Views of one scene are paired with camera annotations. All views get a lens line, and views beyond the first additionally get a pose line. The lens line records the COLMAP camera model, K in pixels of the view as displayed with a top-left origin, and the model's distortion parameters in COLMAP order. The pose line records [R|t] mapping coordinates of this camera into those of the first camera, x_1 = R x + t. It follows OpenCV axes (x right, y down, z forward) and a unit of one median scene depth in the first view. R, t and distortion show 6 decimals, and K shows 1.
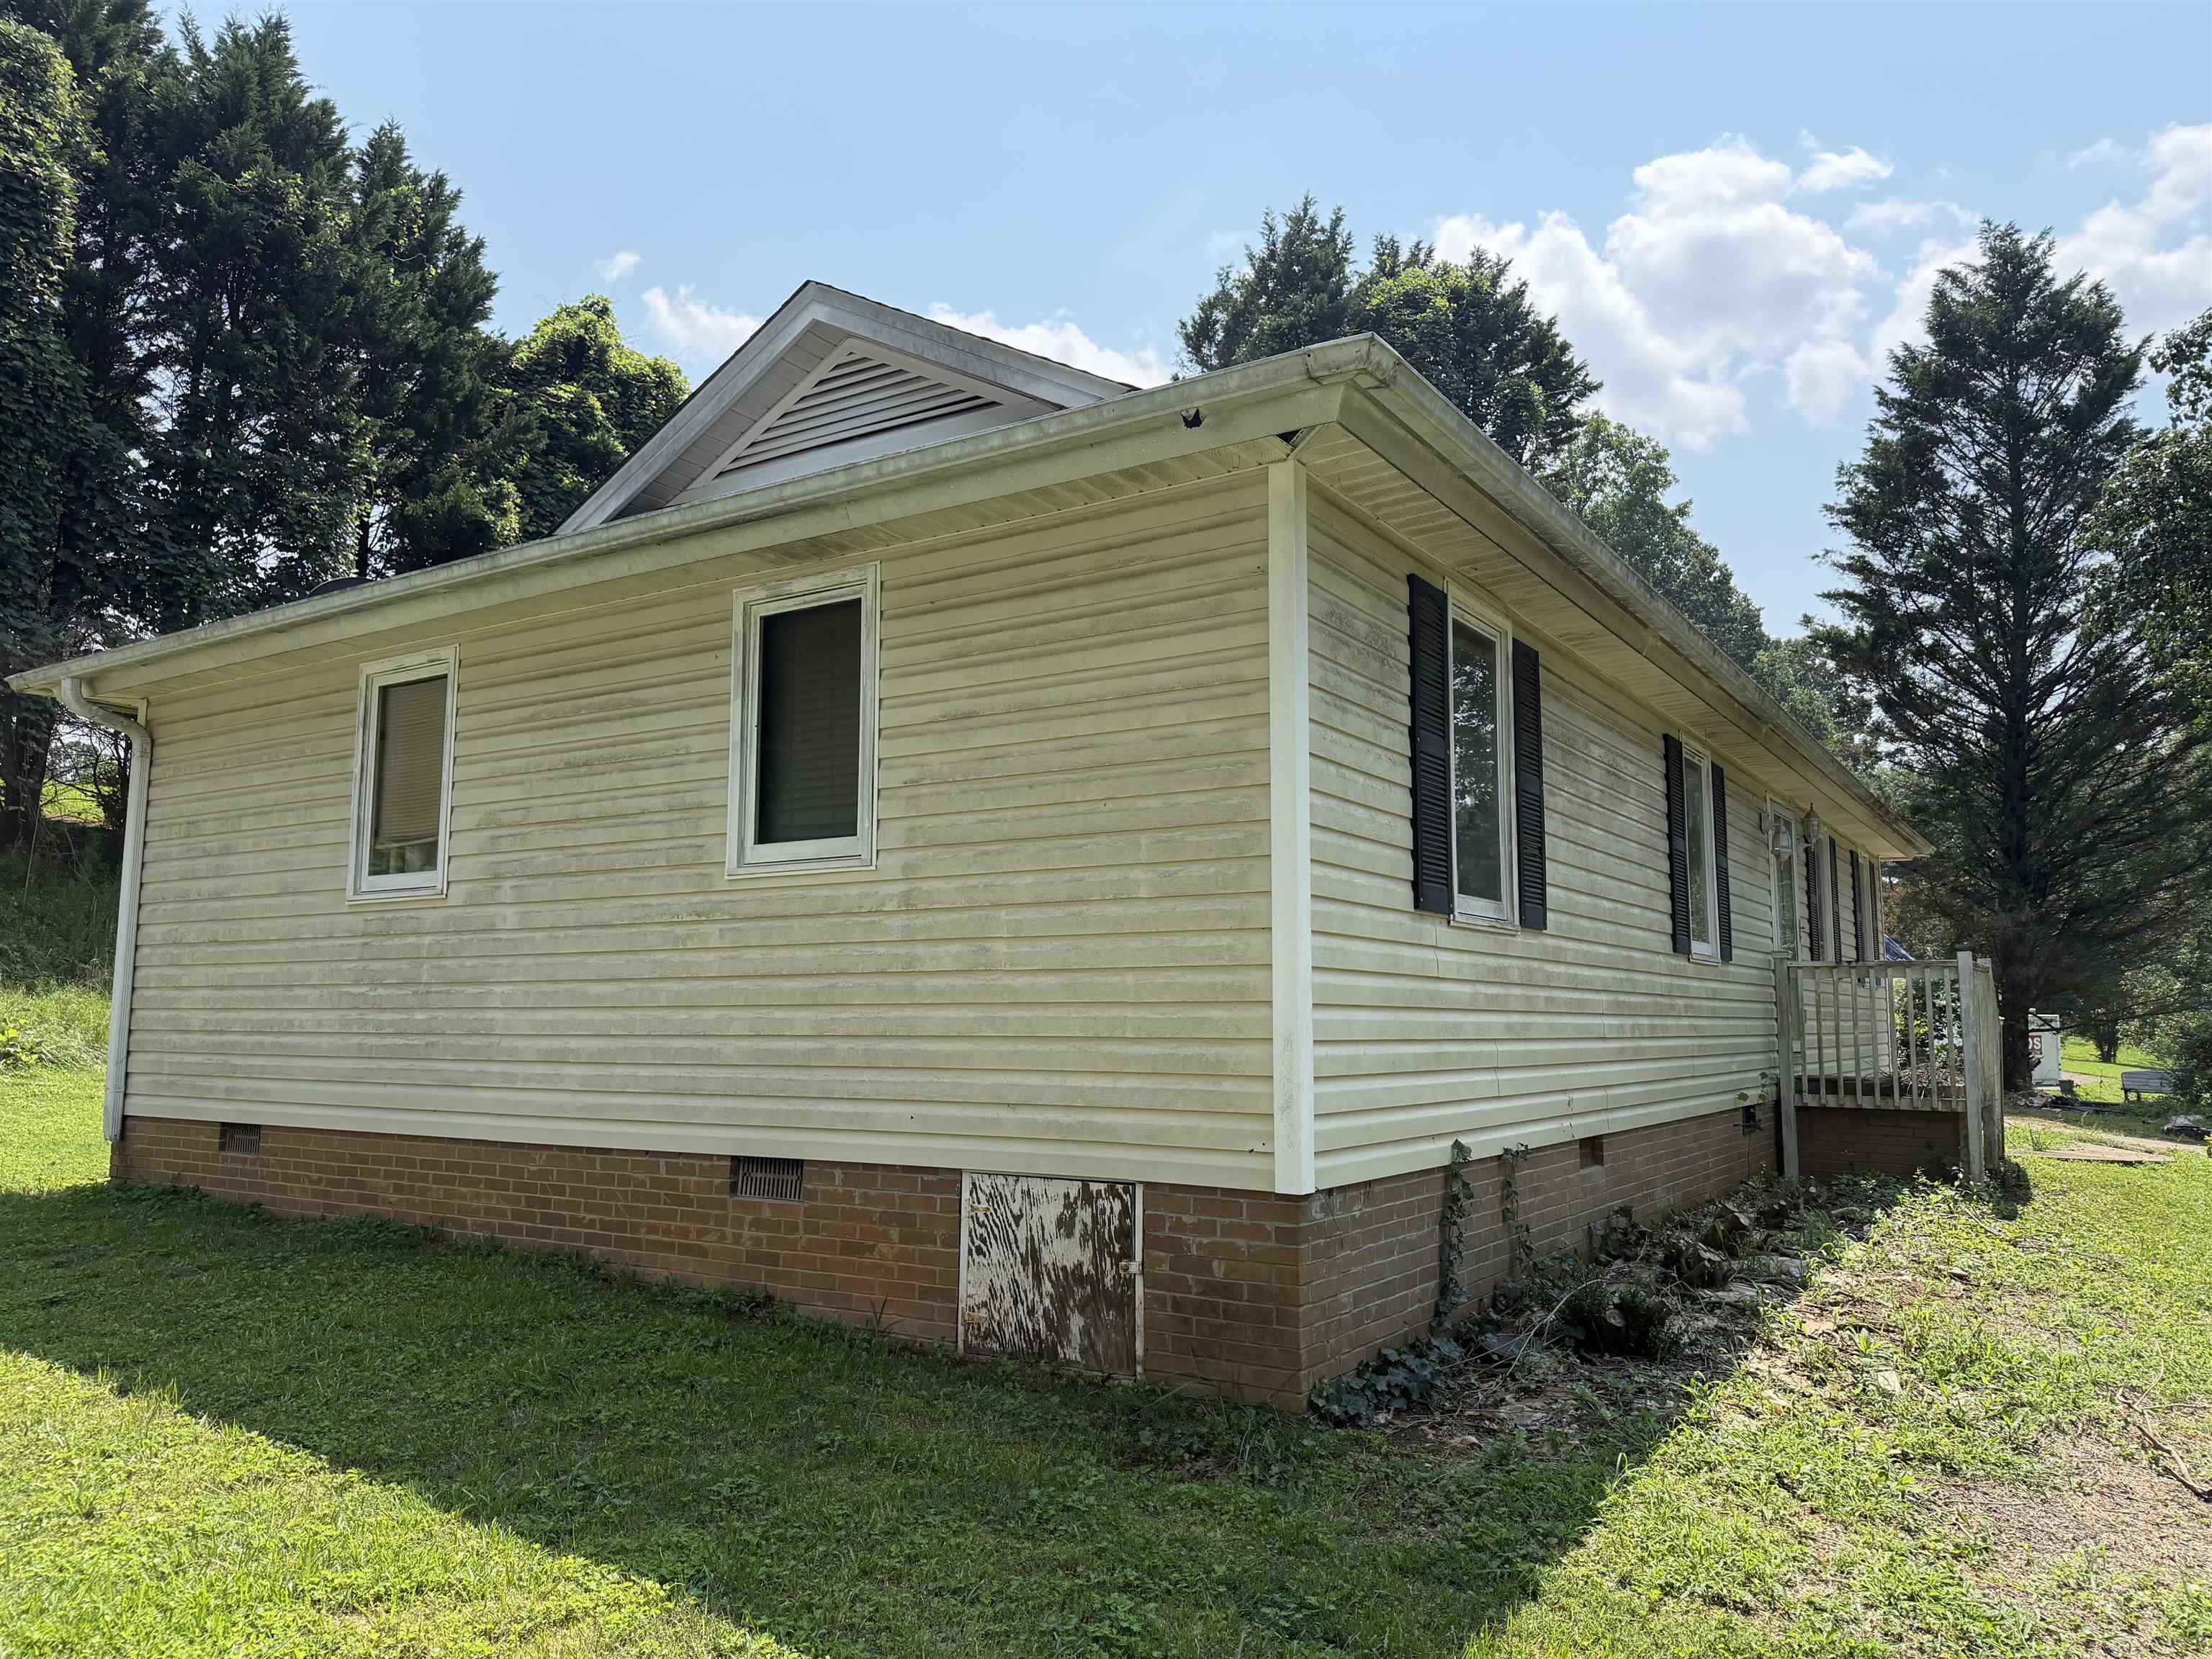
lens RADIAL K [[1562.6, 0, 1103.6], [0, 1562.6, 810.4], [0, 0, 1]] dist [0.045985, -0.053595]
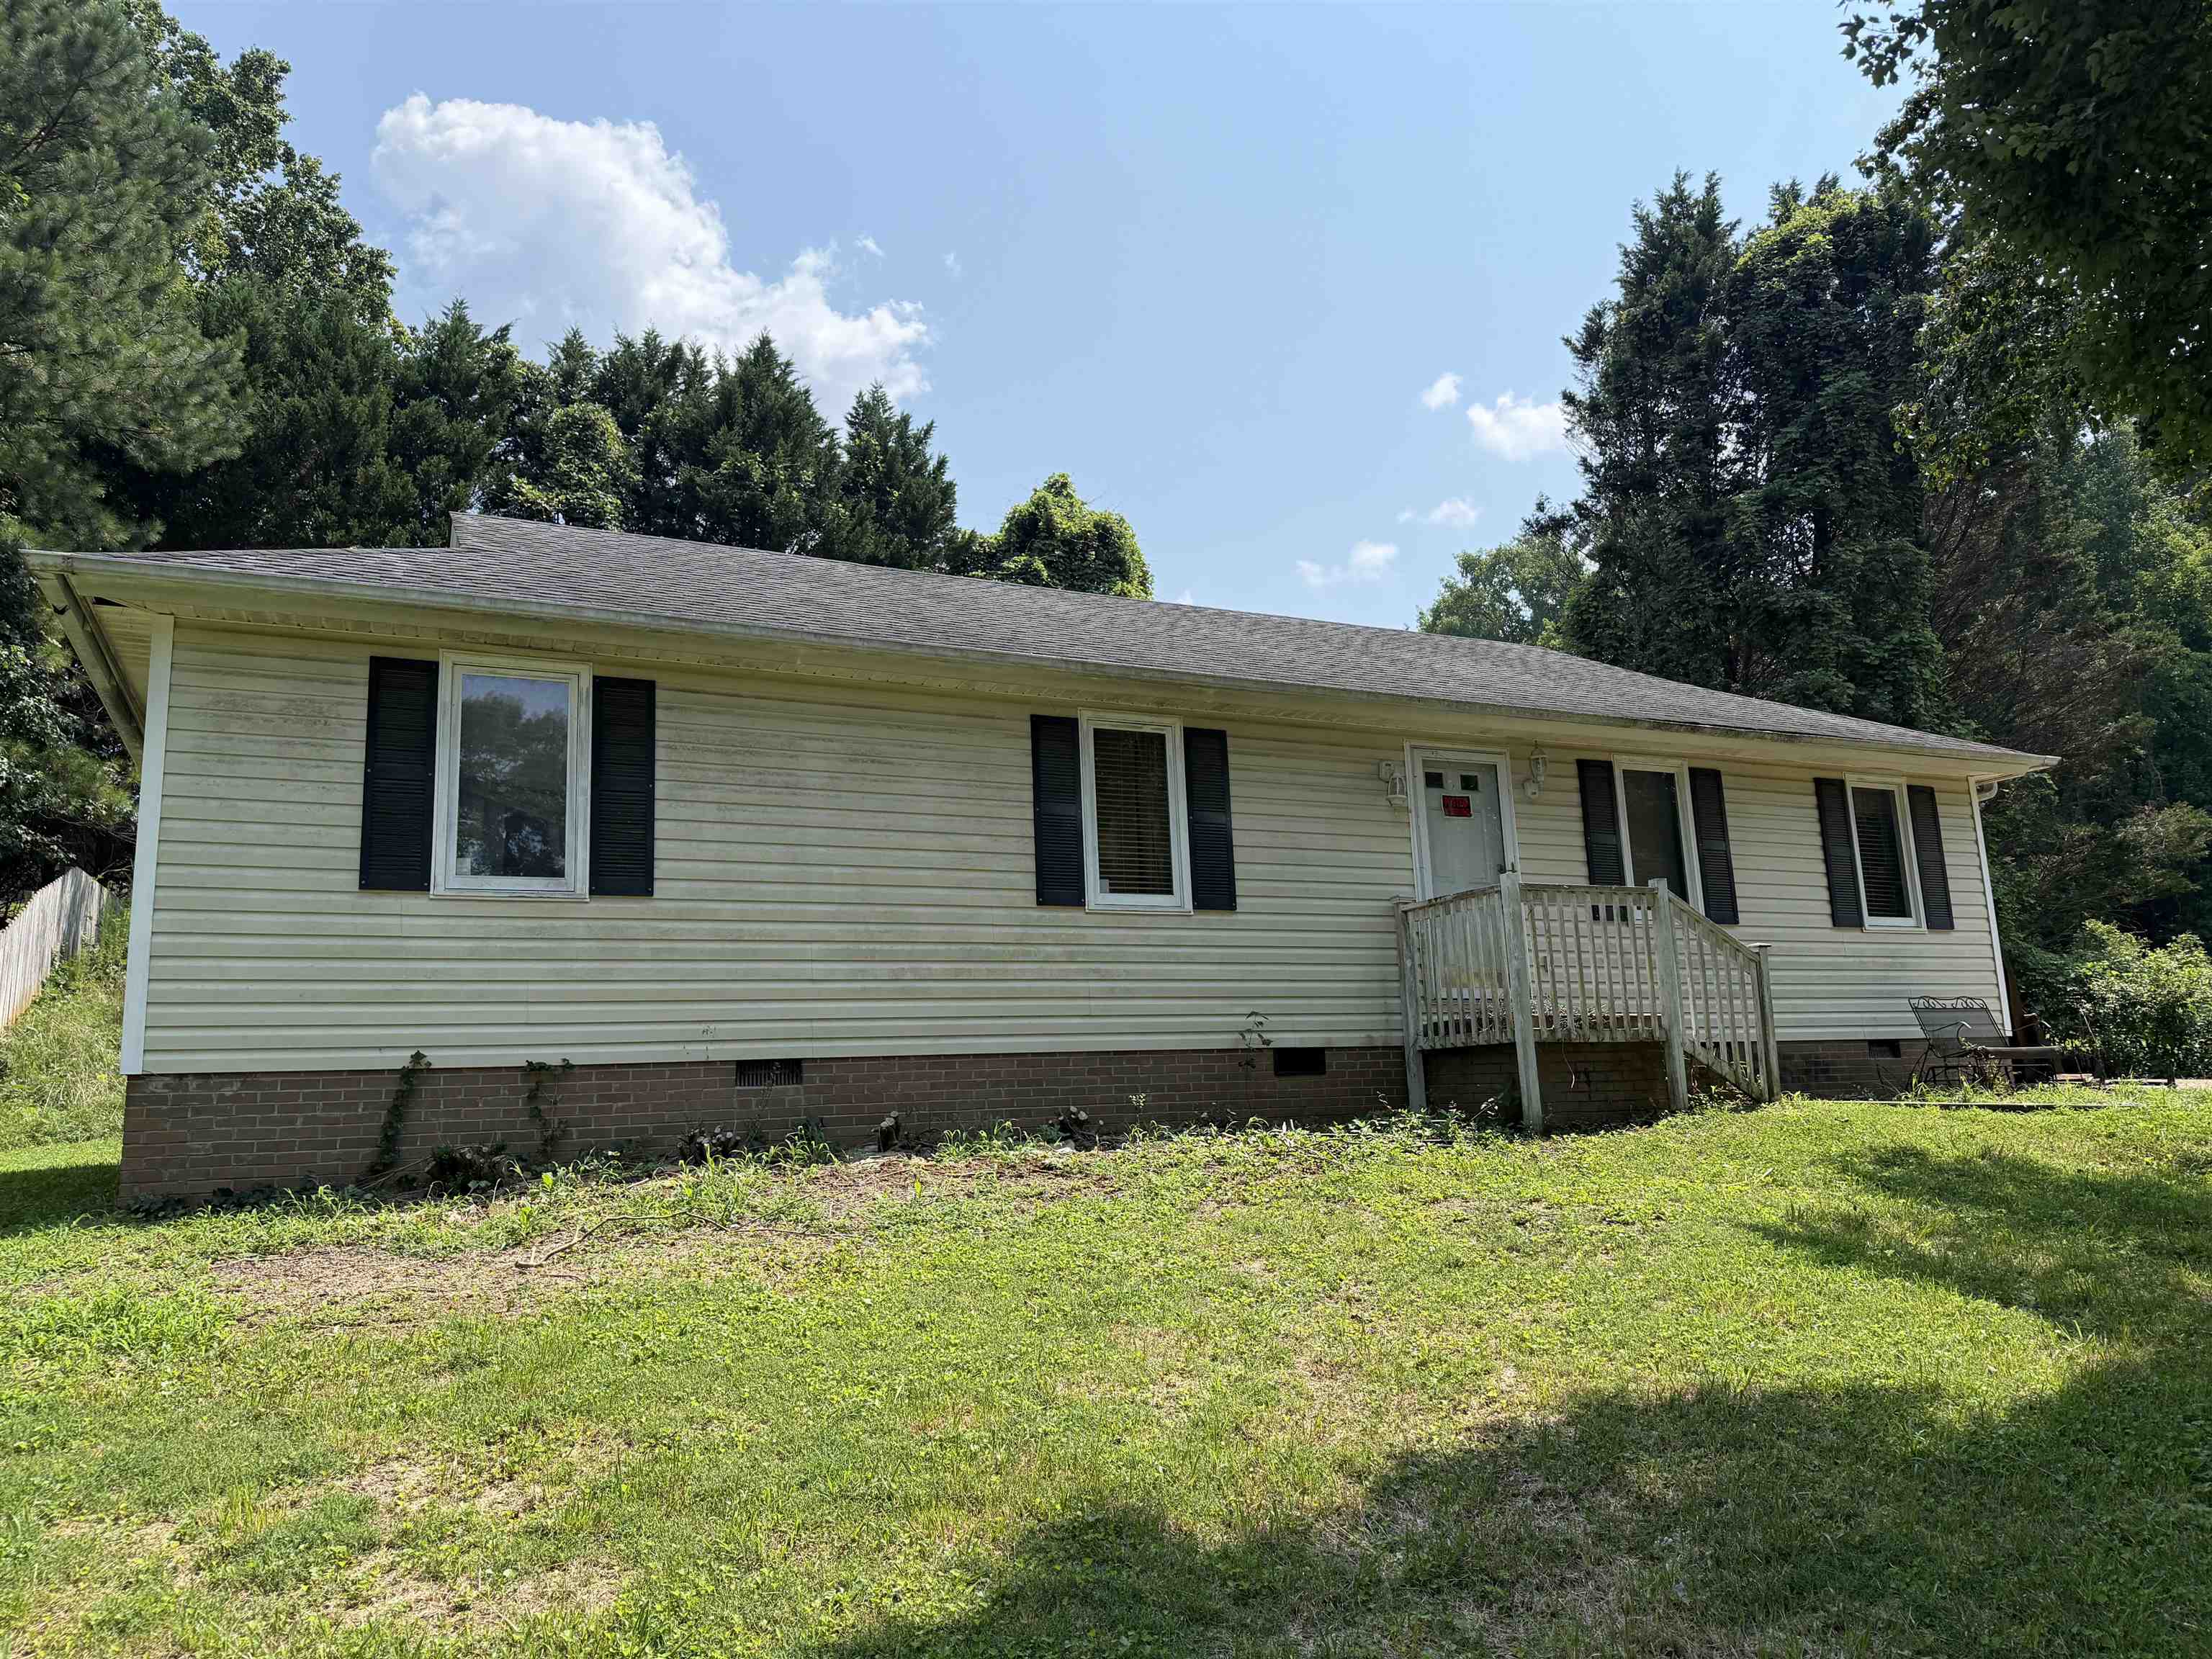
lens RADIAL K [[1562.6, 0, 1112.6], [0, 1562.6, 834.0], [0, 0, 1]] dist [0.045985, -0.053595]
pose [[0.856630, -0.143615, -0.495540, 0.994181], [0.119648, 0.989591, -0.079965, 0.139155], [0.501866, 0.009210, 0.864896, 0.076713]]
